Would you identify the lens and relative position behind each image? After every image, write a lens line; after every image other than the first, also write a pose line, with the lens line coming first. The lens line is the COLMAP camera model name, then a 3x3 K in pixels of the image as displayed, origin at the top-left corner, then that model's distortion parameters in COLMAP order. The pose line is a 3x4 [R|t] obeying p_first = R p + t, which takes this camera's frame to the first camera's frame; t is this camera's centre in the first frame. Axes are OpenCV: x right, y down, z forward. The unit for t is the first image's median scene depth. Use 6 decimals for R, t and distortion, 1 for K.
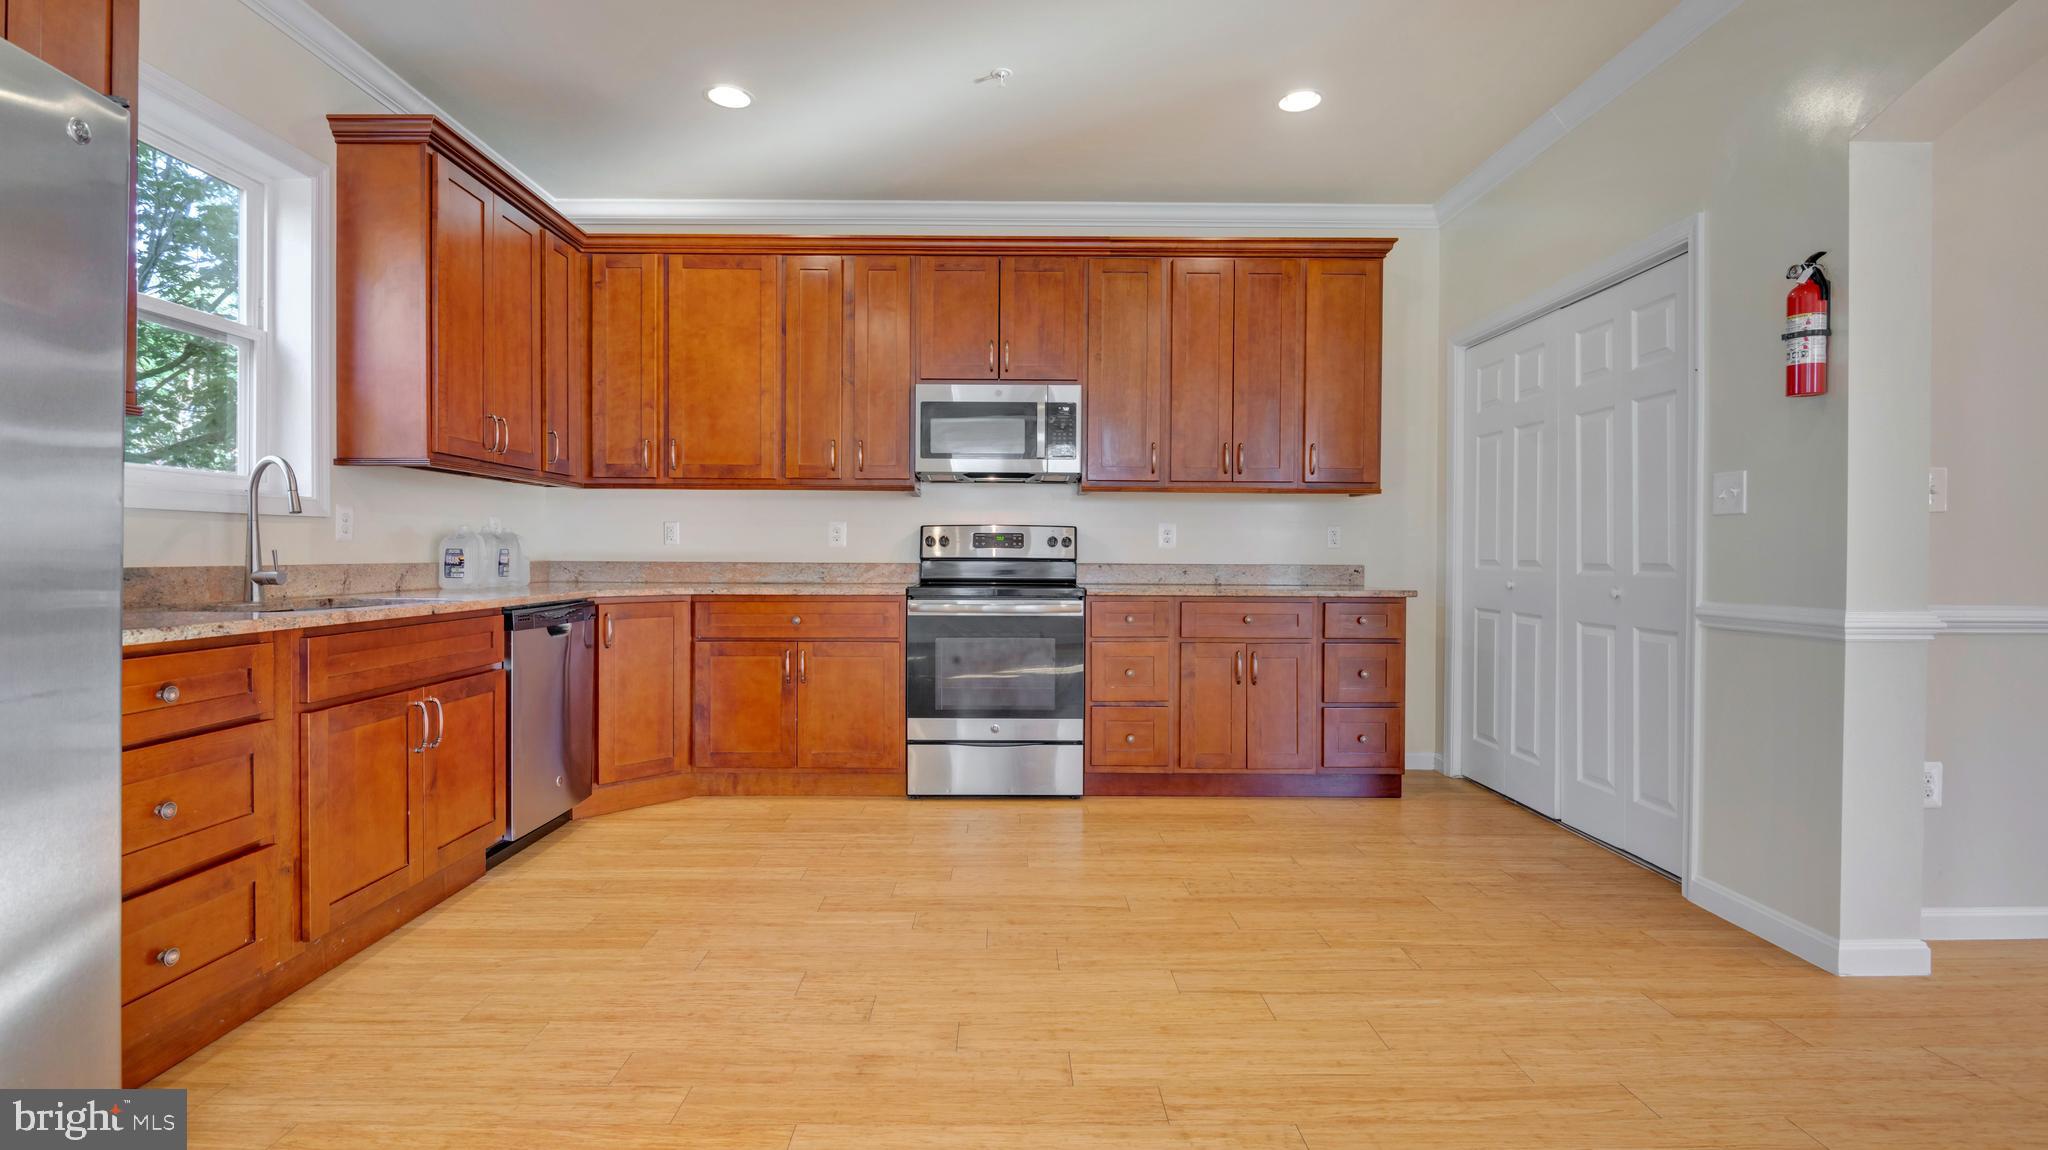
lens RADIAL K [[937.9, 0, 1024.0], [0, 937.9, 564.9], [0, 0, 1]] dist [-0.010341, -0.000944]
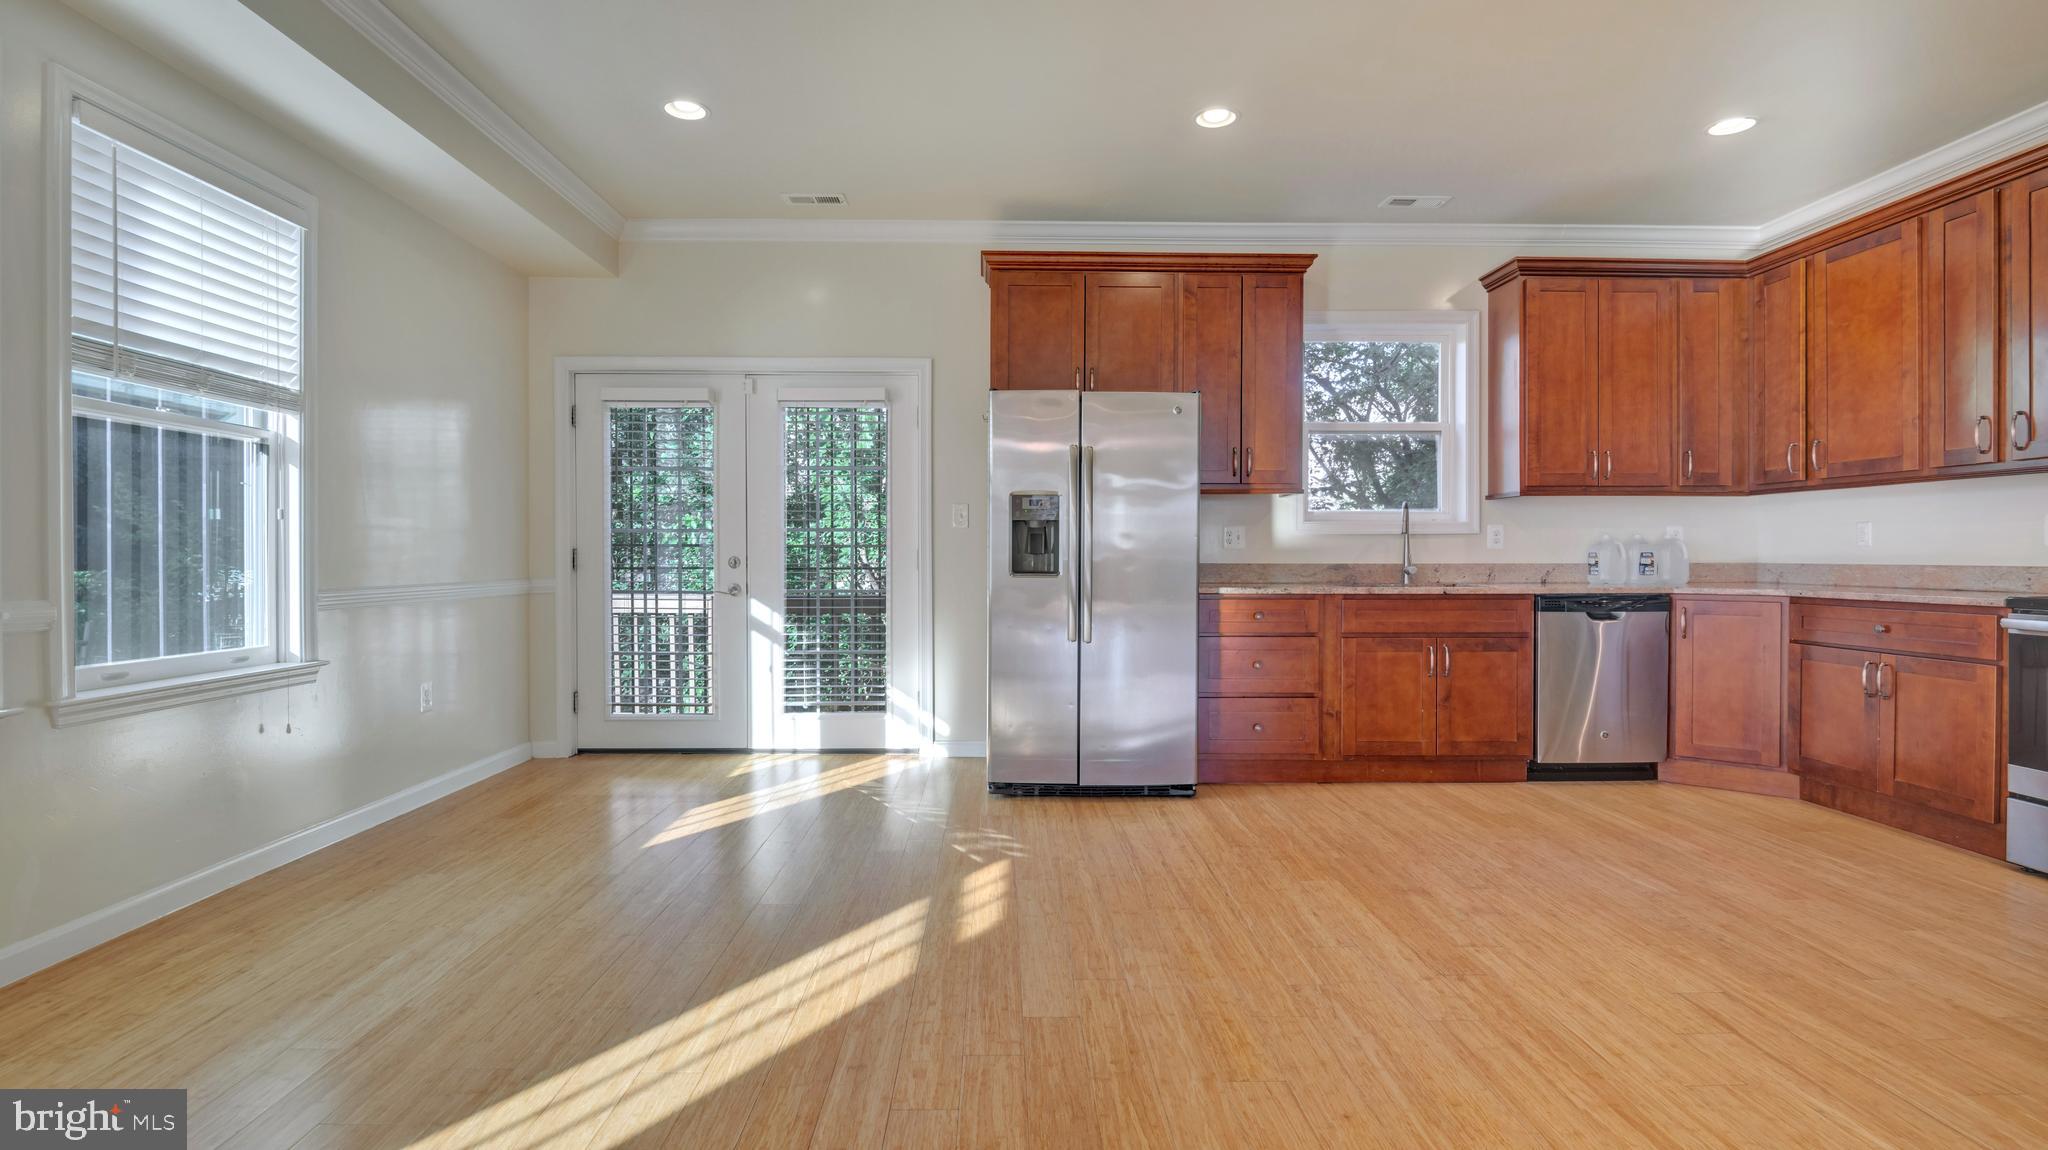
lens RADIAL K [[937.9, 0, 1023.5], [0, 937.9, 566.3], [0, 0, 1]] dist [-0.010341, -0.000944]
pose [[0.021947, 0.006753, -0.999736, 0.796288], [-0.010590, 0.999923, 0.006522, 0.002056], [0.999703, 0.010444, 0.022017, 0.194200]]
